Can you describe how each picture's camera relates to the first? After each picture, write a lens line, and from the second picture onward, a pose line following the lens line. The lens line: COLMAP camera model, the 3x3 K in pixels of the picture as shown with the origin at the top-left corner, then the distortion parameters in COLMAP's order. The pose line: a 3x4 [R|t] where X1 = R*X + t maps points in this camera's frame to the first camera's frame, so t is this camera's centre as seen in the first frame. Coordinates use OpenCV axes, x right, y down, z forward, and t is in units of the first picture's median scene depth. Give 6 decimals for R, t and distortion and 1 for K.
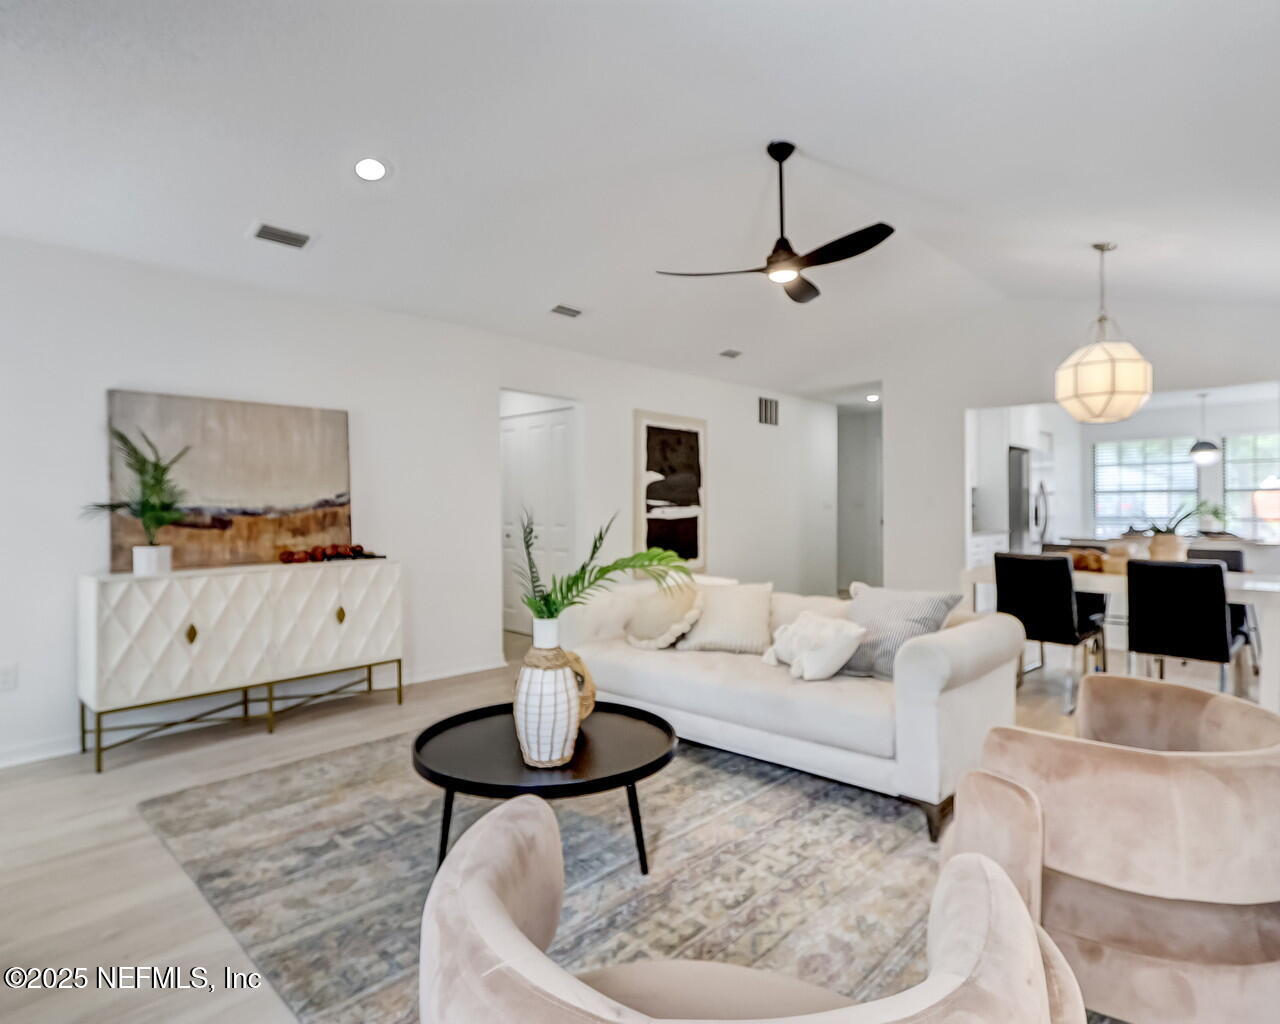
lens RADIAL K [[710.1, 0, 629.2], [0, 710.1, 505.4], [0, 0, 1]] dist [0.006395, 0.000500]
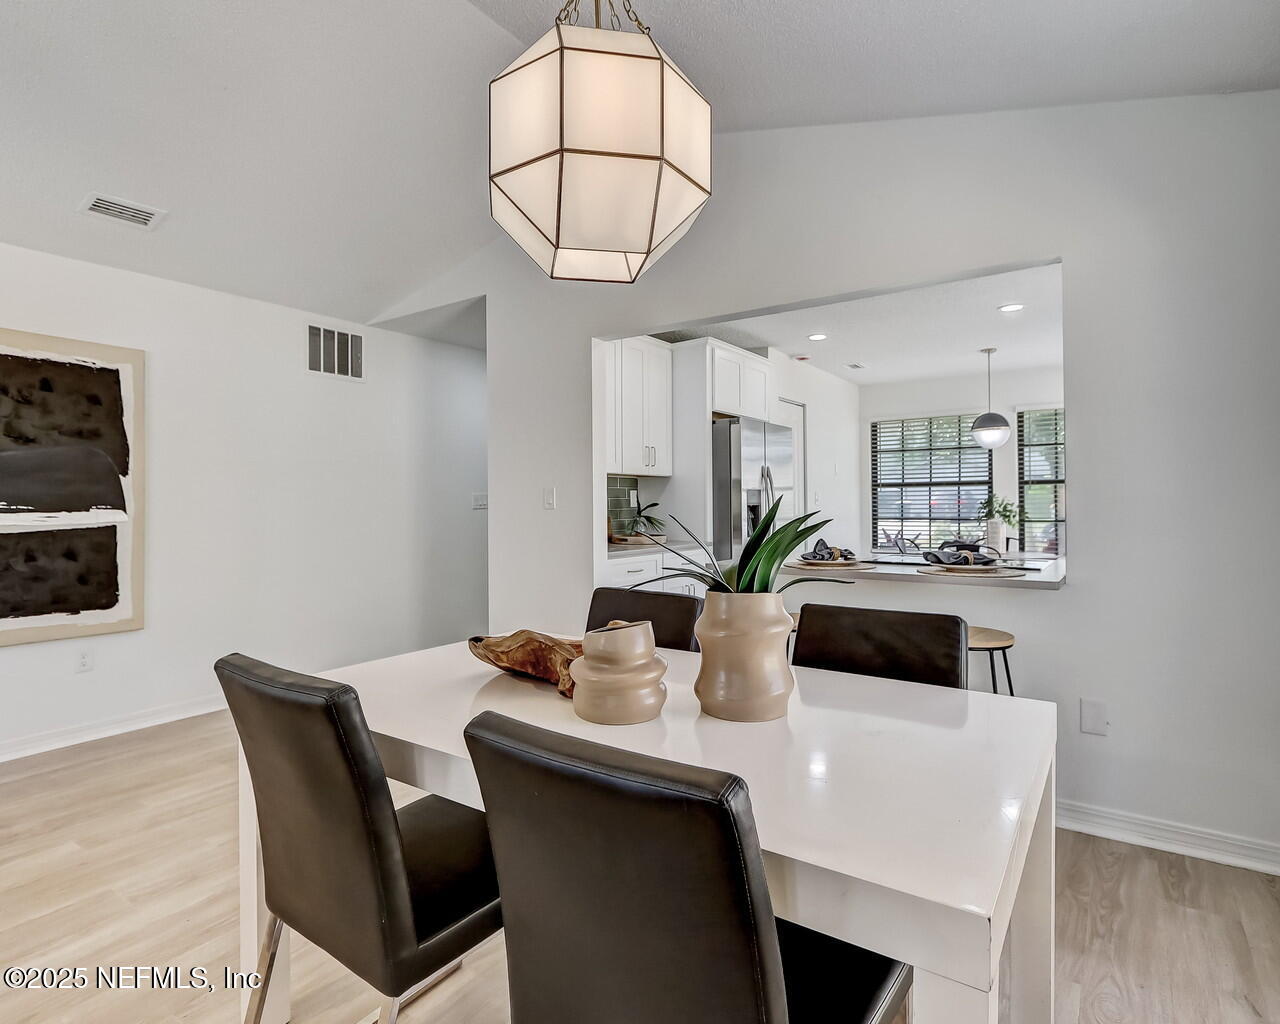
lens RADIAL K [[710.1, 0, 618.2], [0, 710.1, 506.9], [0, 0, 1]] dist [0.006395, 0.000500]
pose [[0.988852, -0.007184, 0.148731, 0.414141], [0.006638, 0.999969, 0.004163, -0.000658], [-0.148757, -0.003129, 0.988869, 0.438123]]
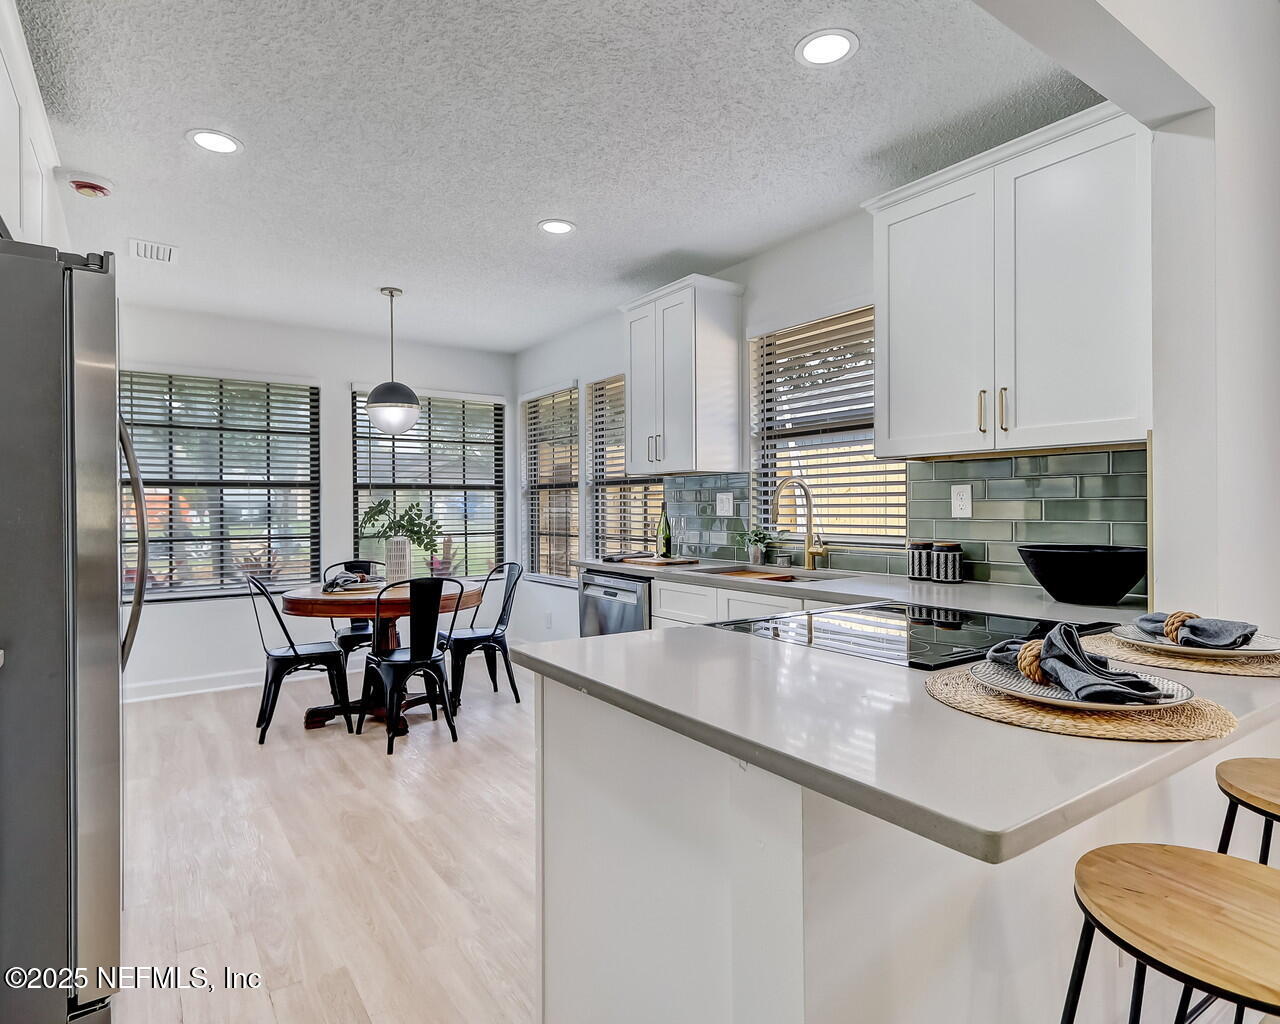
lens RADIAL K [[710.1, 0, 633.0], [0, 710.1, 509.9], [0, 0, 1]] dist [0.006395, 0.000500]
pose [[0.187800, -0.003538, 0.982201, 0.447779], [0.003723, 0.999989, 0.002890, -0.003366], [-0.982200, 0.003114, 0.187812, 0.964721]]
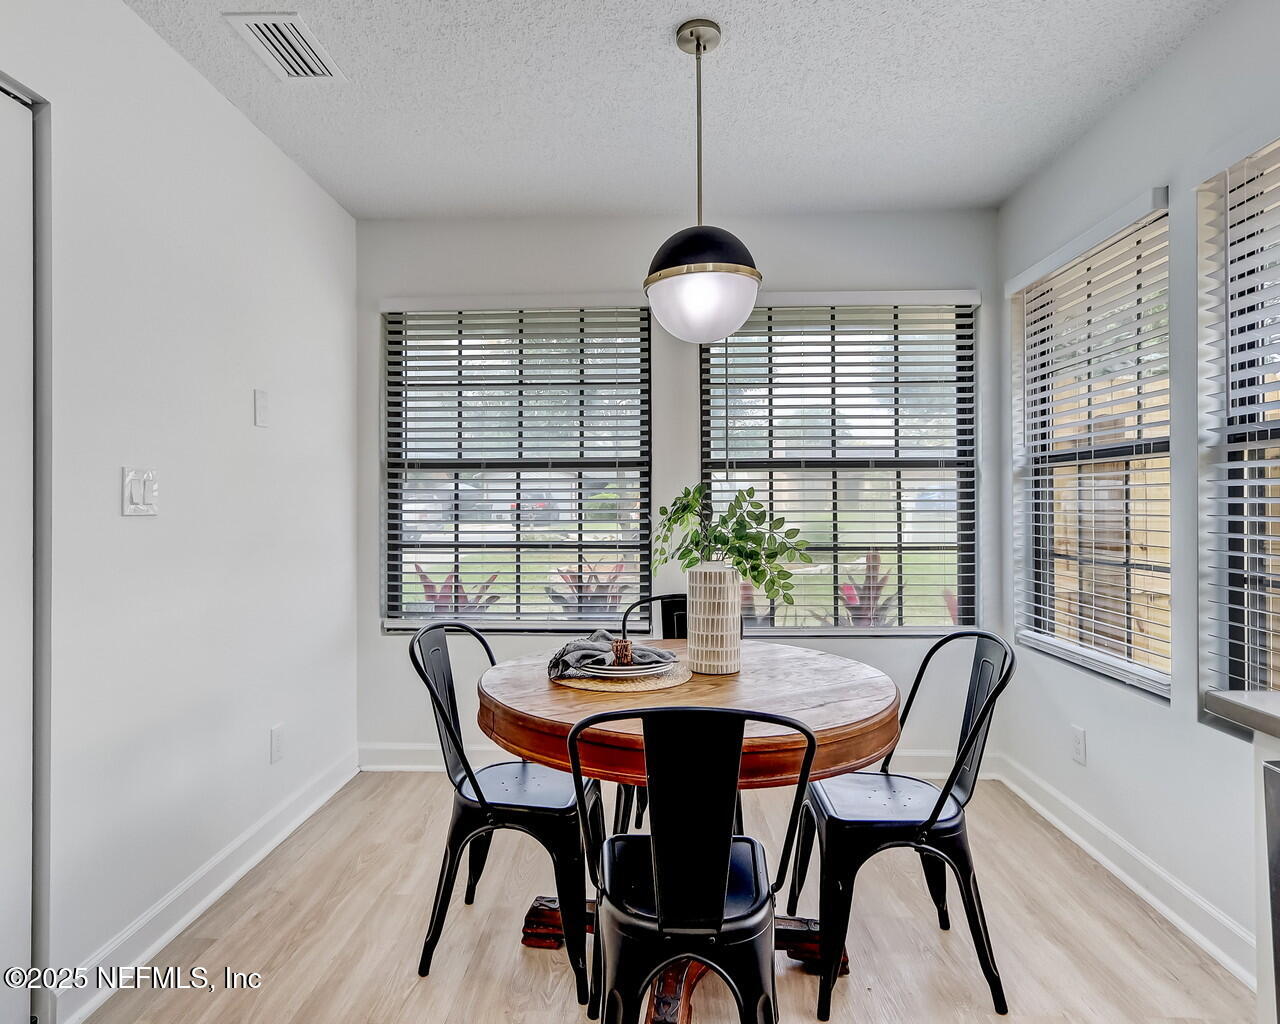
lens RADIAL K [[710.1, 0, 646.2], [0, 710.1, 500.2], [0, 0, 1]] dist [0.006395, 0.000500]
pose [[0.732774, 0.003657, 0.680462, 0.826203], [-0.000805, 0.999990, -0.004507, -0.002560], [-0.680472, 0.002755, 0.732769, 1.099604]]
